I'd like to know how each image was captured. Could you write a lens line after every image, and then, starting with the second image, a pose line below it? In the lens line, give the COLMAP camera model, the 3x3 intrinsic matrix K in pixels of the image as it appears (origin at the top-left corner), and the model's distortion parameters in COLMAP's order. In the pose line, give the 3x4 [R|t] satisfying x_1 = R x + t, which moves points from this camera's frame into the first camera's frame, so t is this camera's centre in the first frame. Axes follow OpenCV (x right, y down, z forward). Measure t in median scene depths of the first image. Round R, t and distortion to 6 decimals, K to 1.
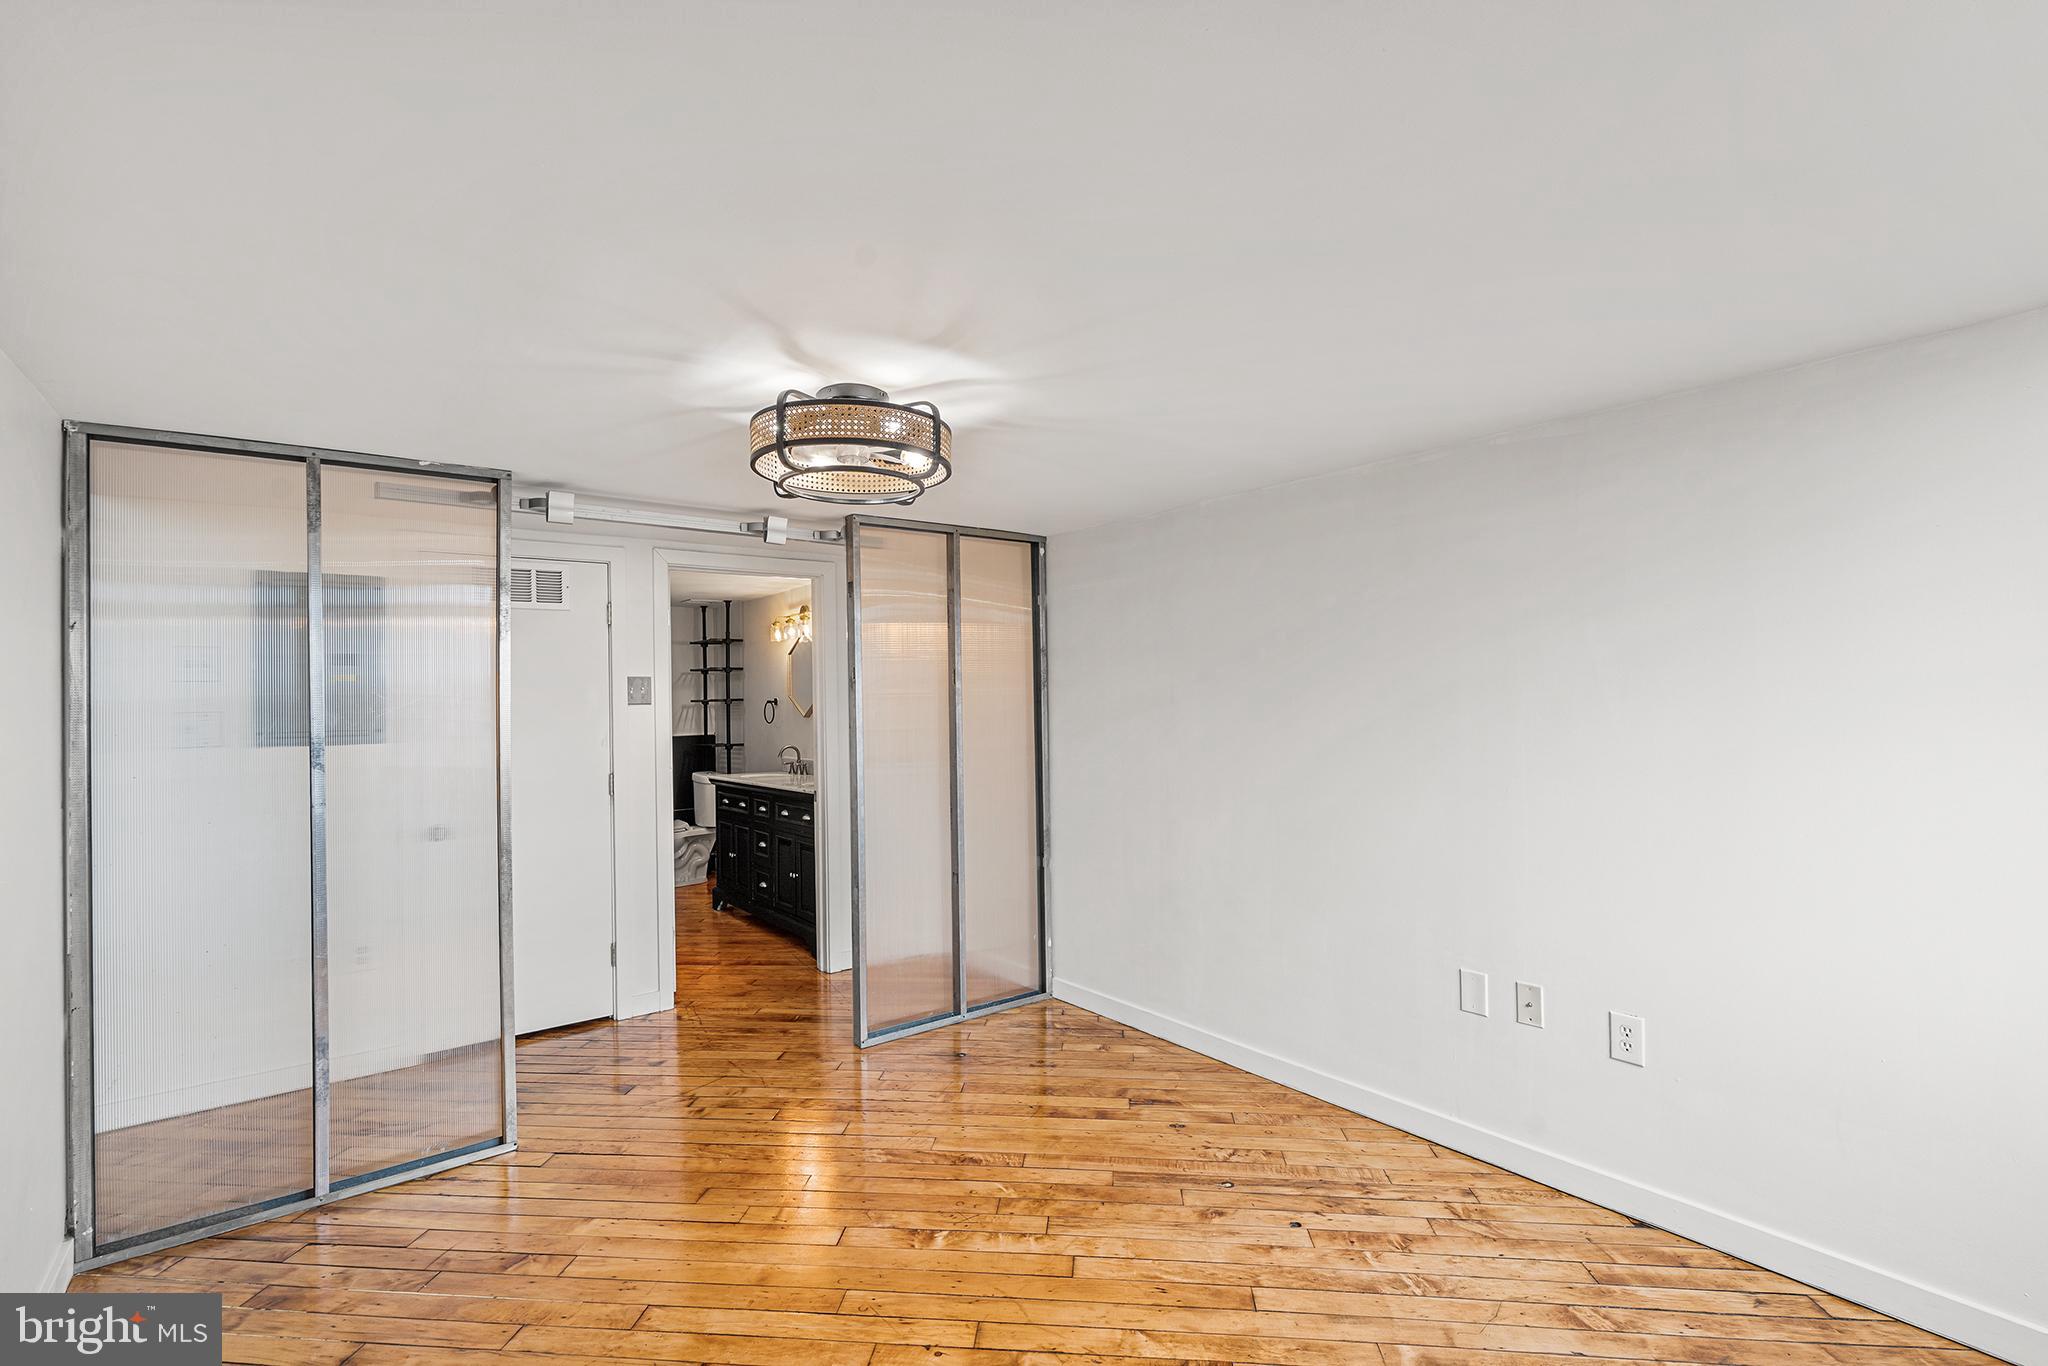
lens RADIAL K [[918.0, 0, 1029.0], [0, 918.0, 685.4], [0, 0, 1]] dist [-0.011159, 0.002704]
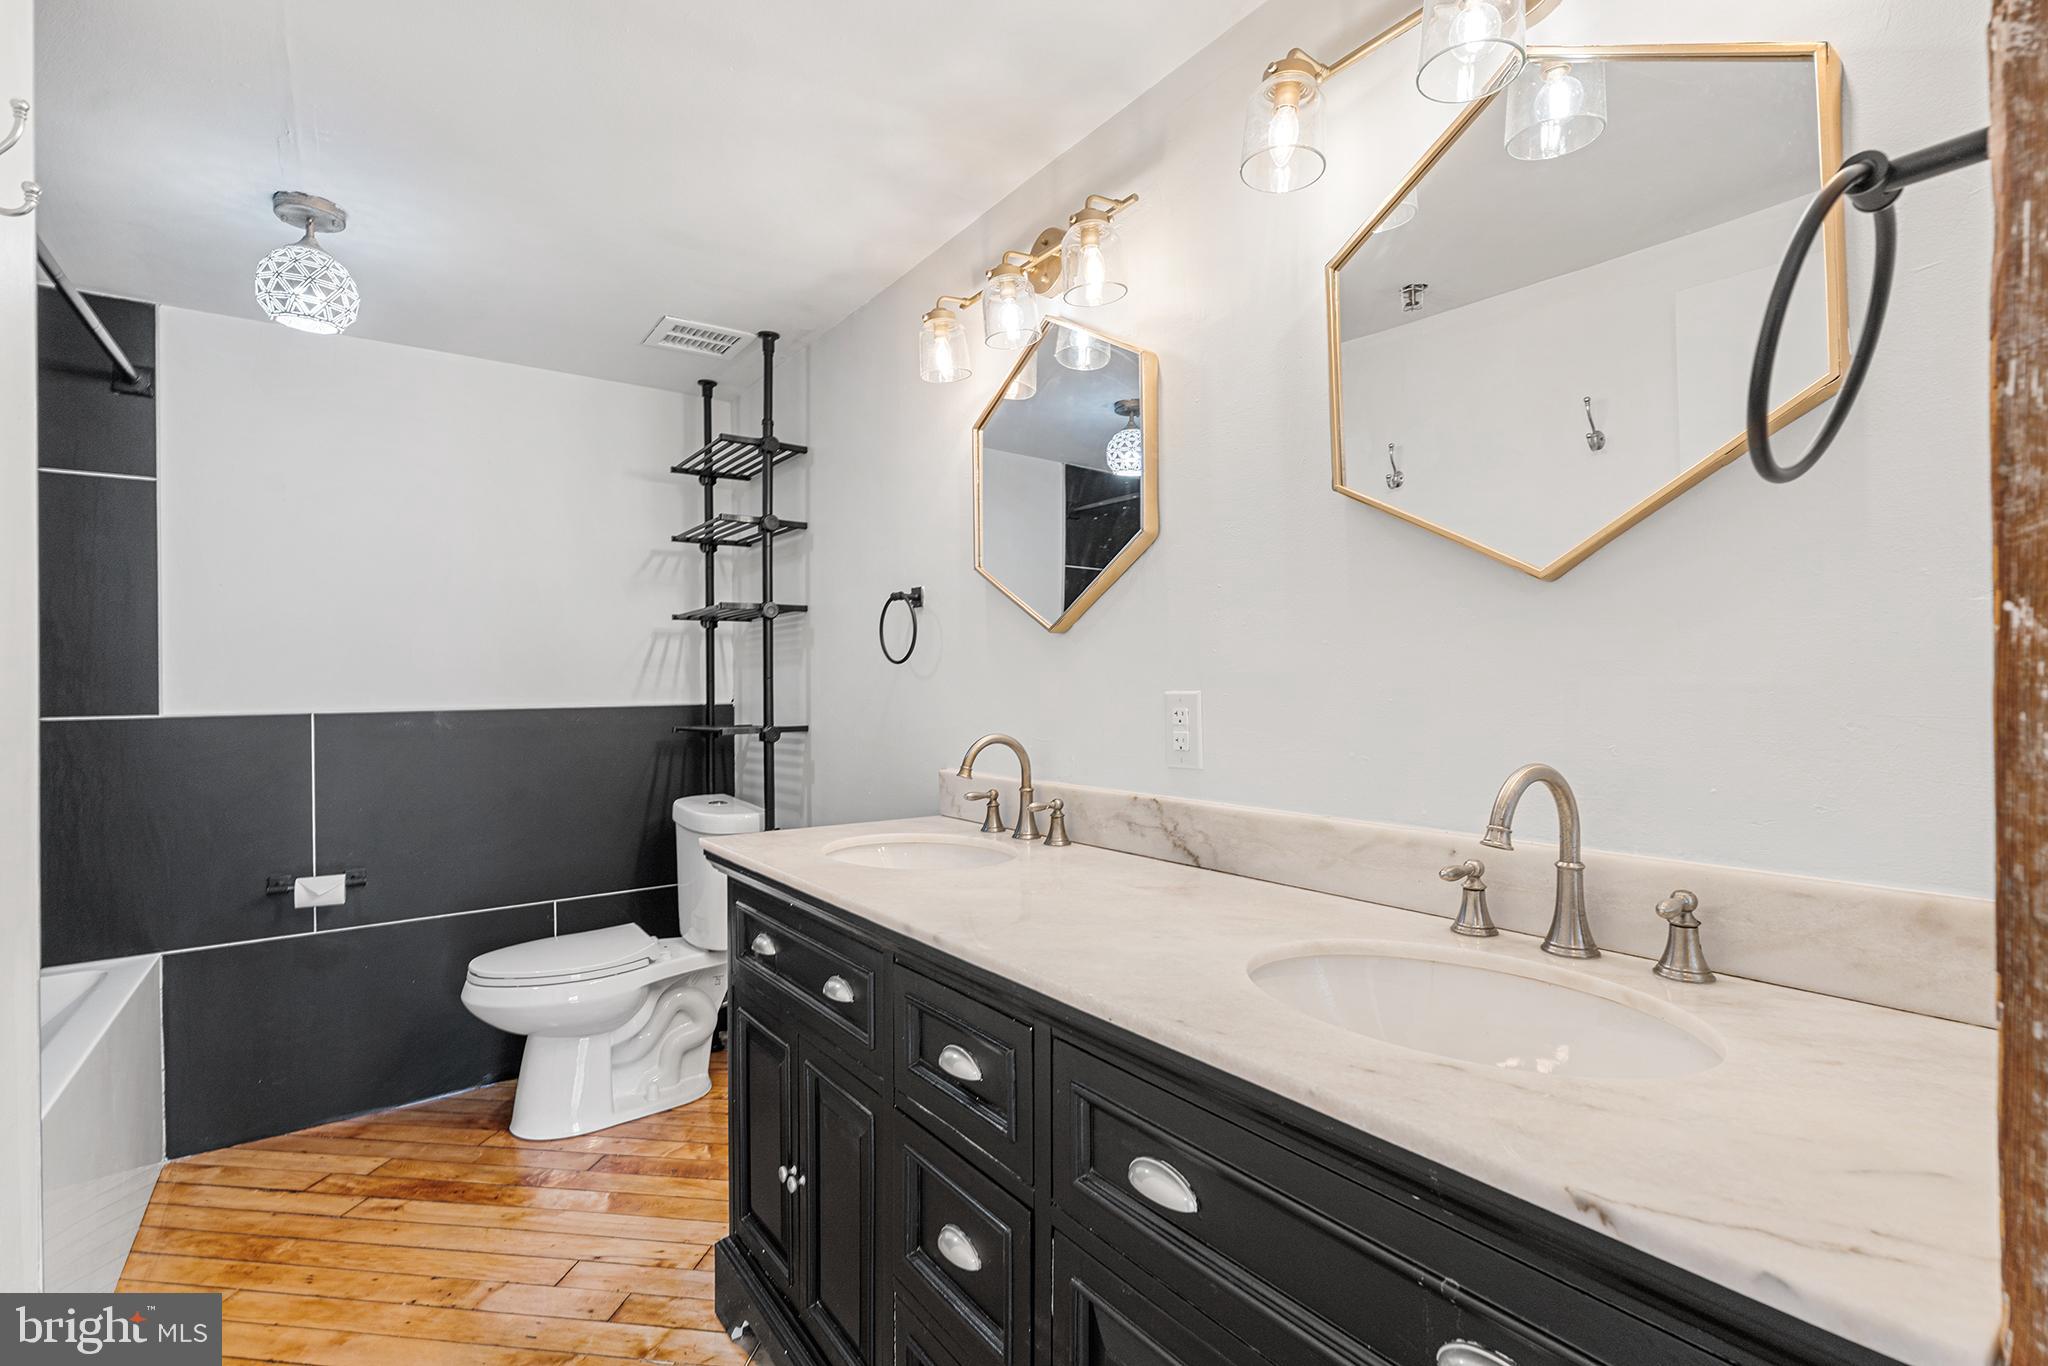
lens RADIAL K [[918.0, 0, 1018.0], [0, 918.0, 677.3], [0, 0, 1]] dist [-0.011159, 0.002704]
pose [[0.999369, 0.009437, -0.034247, -0.213519], [-0.009208, 0.999934, 0.006838, 0.040408], [0.034309, -0.006518, 0.999390, 0.630580]]
